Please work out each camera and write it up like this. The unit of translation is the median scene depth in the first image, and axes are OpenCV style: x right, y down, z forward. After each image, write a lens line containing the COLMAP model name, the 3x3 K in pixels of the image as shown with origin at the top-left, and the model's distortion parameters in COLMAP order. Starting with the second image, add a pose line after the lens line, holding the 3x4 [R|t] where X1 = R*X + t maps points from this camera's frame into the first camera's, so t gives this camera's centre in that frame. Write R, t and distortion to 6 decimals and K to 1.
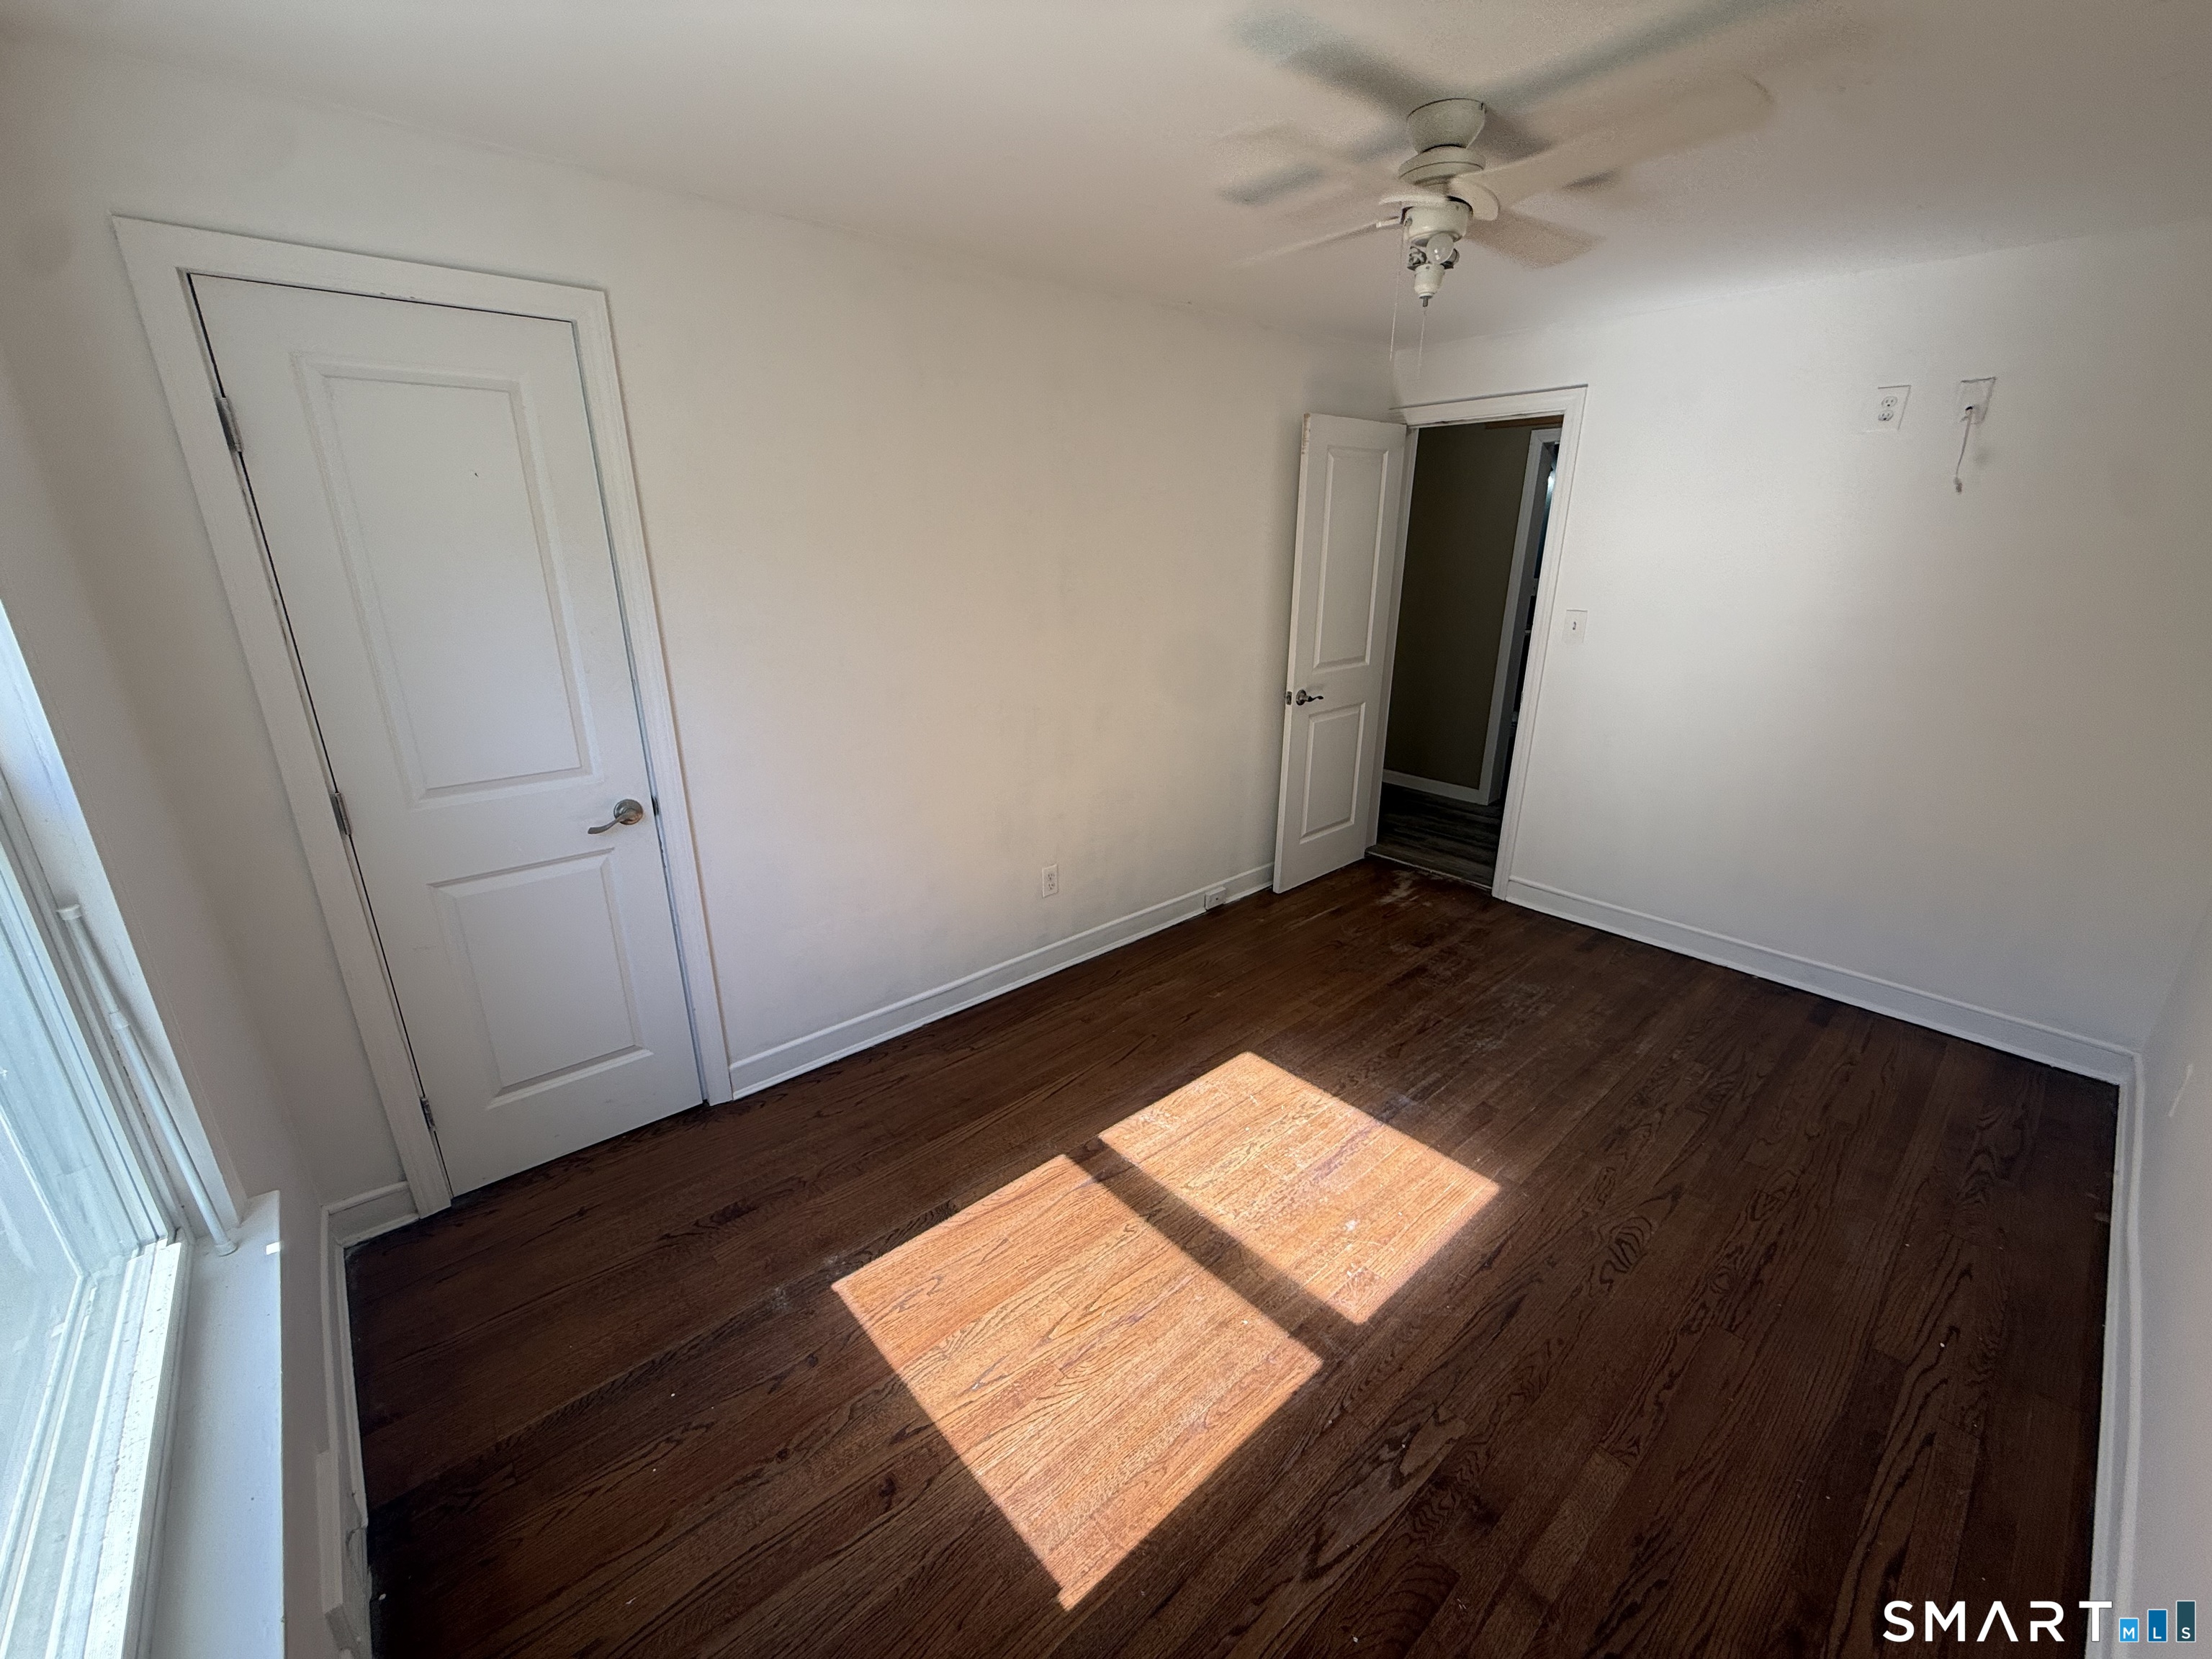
lens RADIAL K [[881.9, 0, 1083.8], [0, 881.9, 819.1], [0, 0, 1]] dist [0.001286, -0.002243]
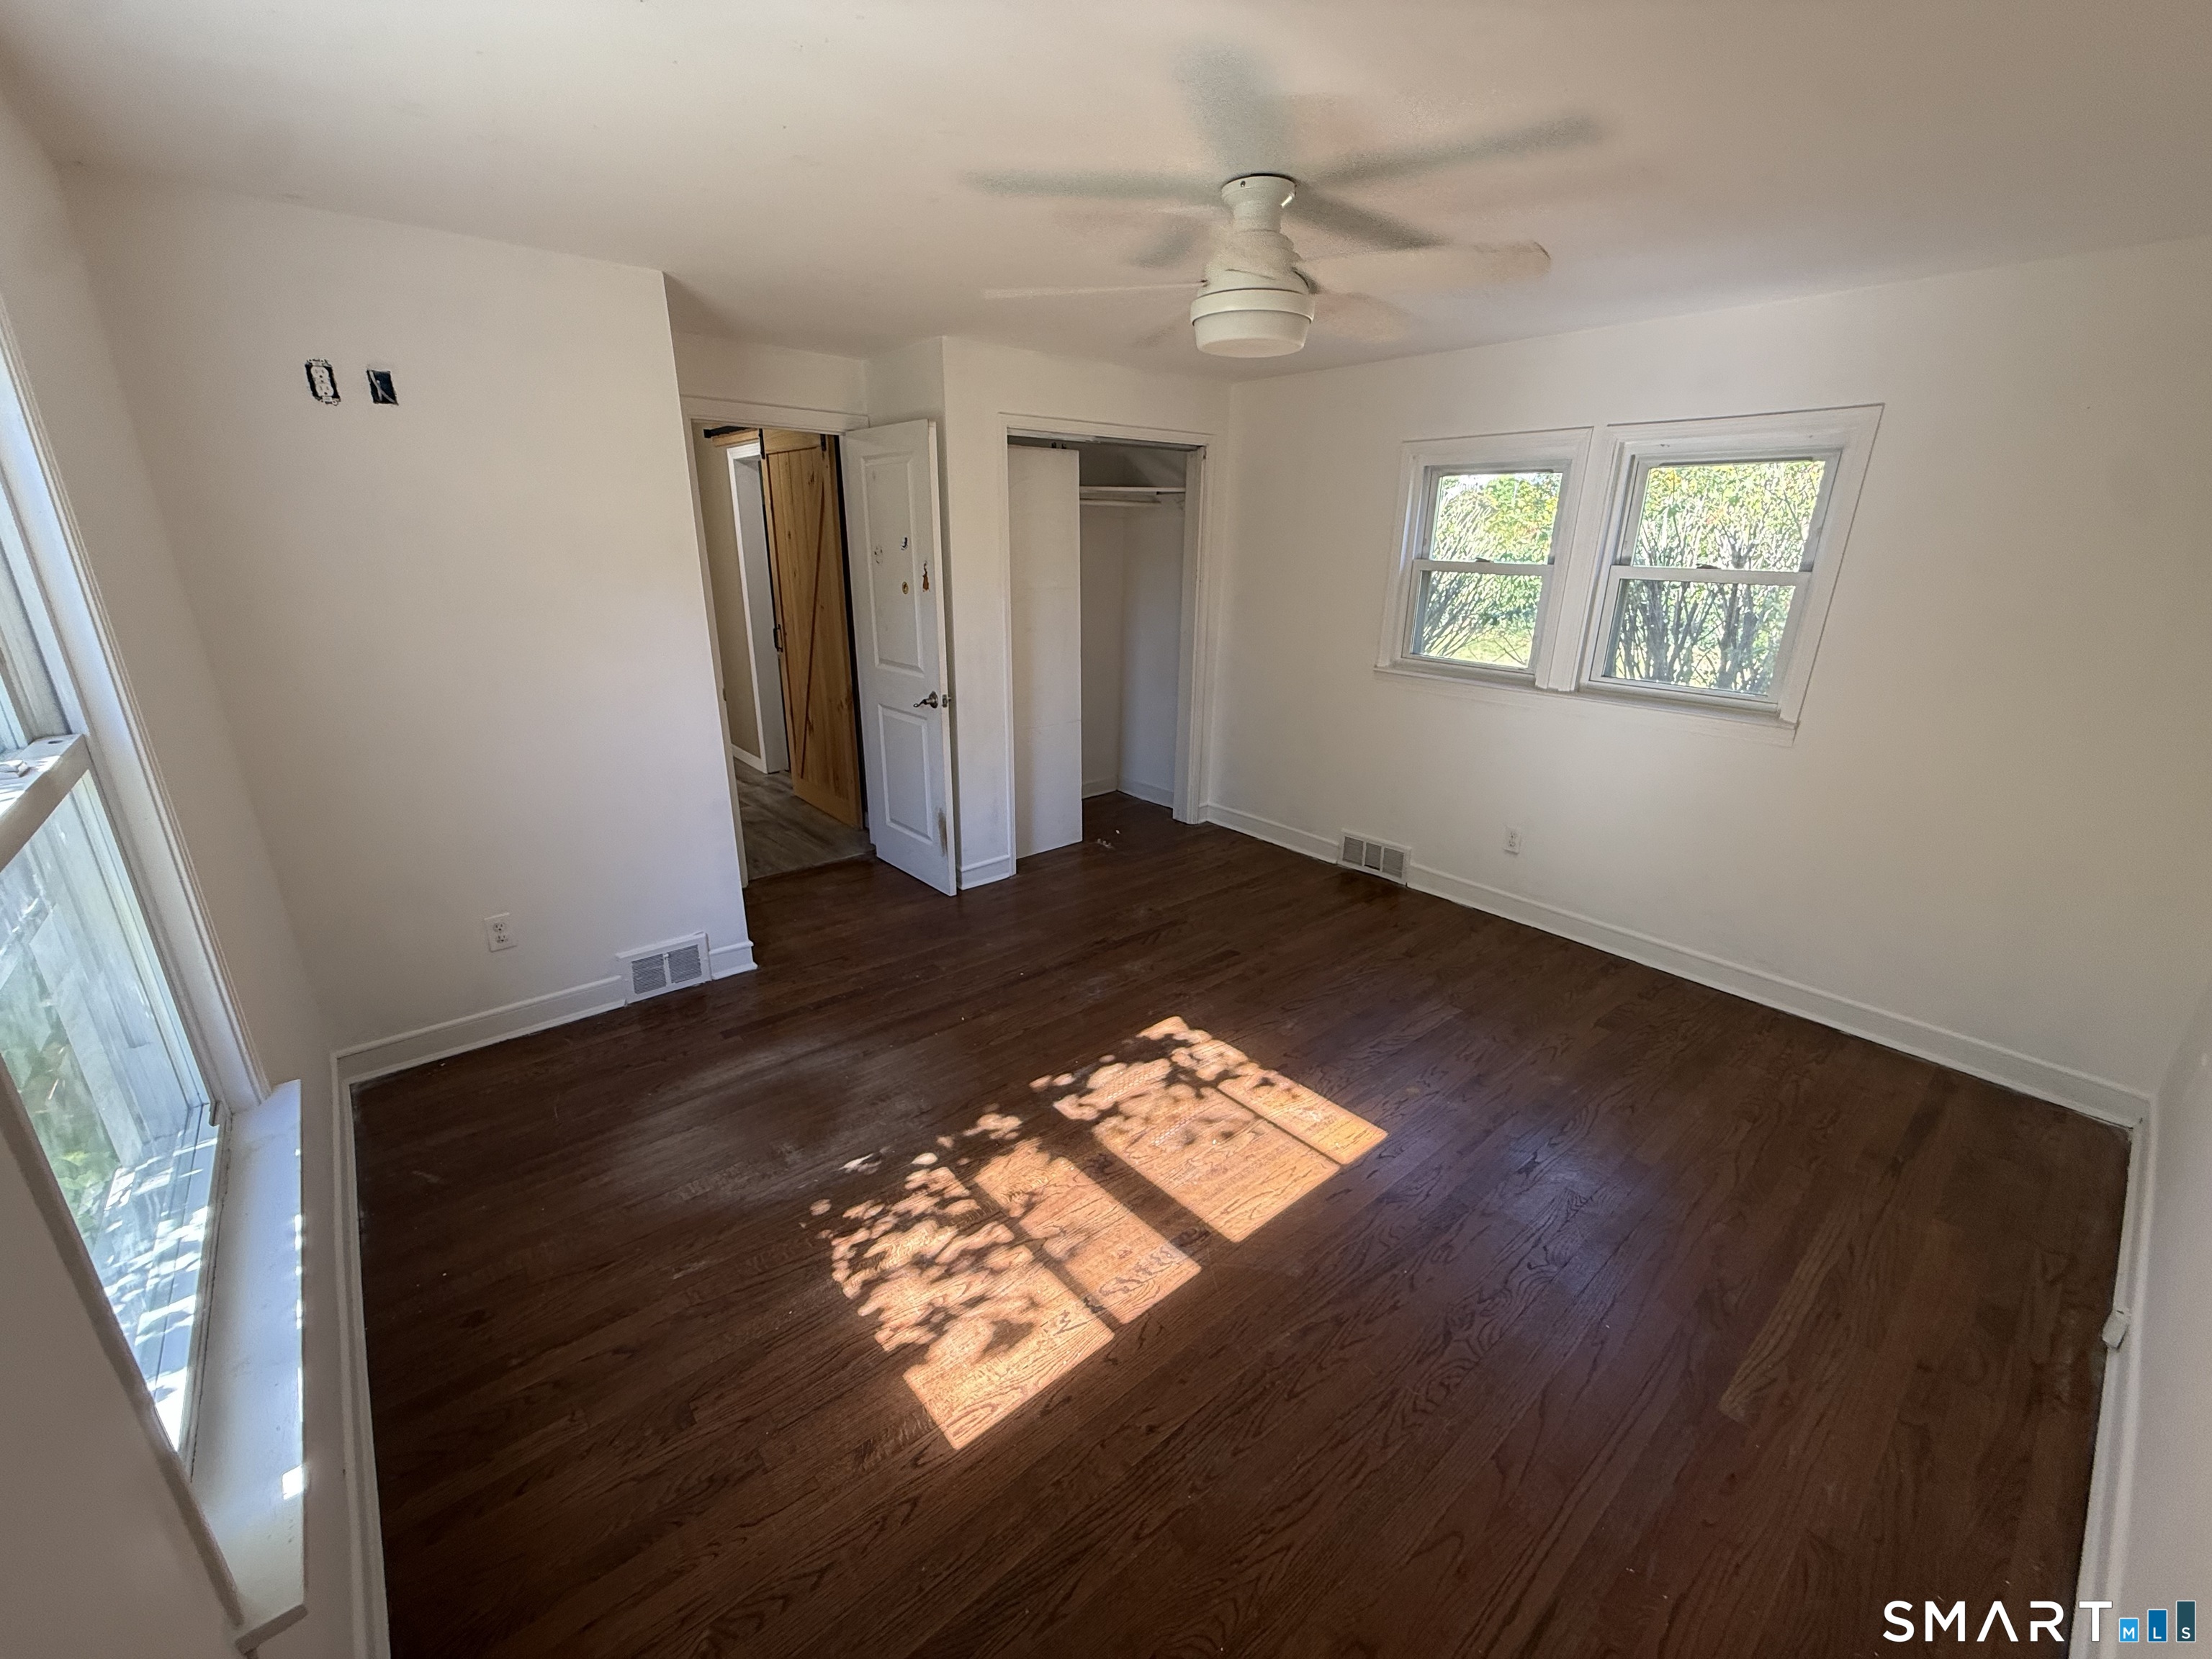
lens RADIAL K [[881.9, 0, 1106.1], [0, 881.9, 820.9], [0, 0, 1]] dist [0.001286, -0.002243]
pose [[0.999334, 0.035034, -0.010173, 0.117669], [-0.035128, 0.999340, -0.009220, 0.039965], [0.009843, 0.009572, 0.999906, -0.124358]]
